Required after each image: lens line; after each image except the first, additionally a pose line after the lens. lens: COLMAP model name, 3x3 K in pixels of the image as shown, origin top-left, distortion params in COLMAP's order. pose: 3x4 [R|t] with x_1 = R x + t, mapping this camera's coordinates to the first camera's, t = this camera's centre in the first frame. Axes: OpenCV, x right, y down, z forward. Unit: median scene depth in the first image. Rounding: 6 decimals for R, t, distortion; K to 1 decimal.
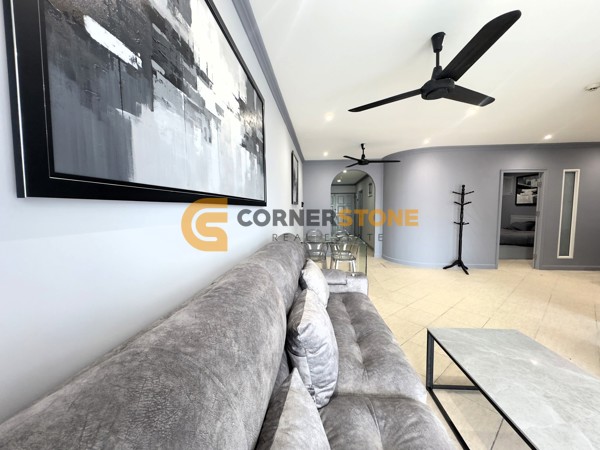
lens RADIAL K [[240.6, 0, 299.1], [0, 240.6, 226.3], [0, 0, 1]] dist [-0.009897, 0.003388]
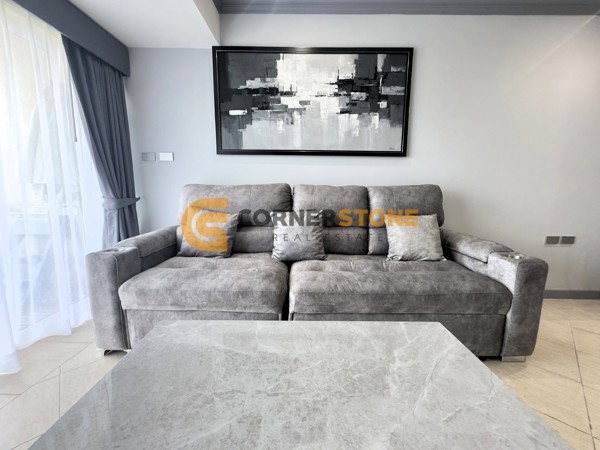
lens RADIAL K [[240.6, 0, 299.3], [0, 240.6, 222.8], [0, 0, 1]] dist [-0.009897, 0.003388]
pose [[0.086071, 0.145743, -0.985571, 2.242392], [-0.082881, 0.986861, 0.138696, 0.235081], [0.992836, 0.069747, 0.097019, 1.182881]]
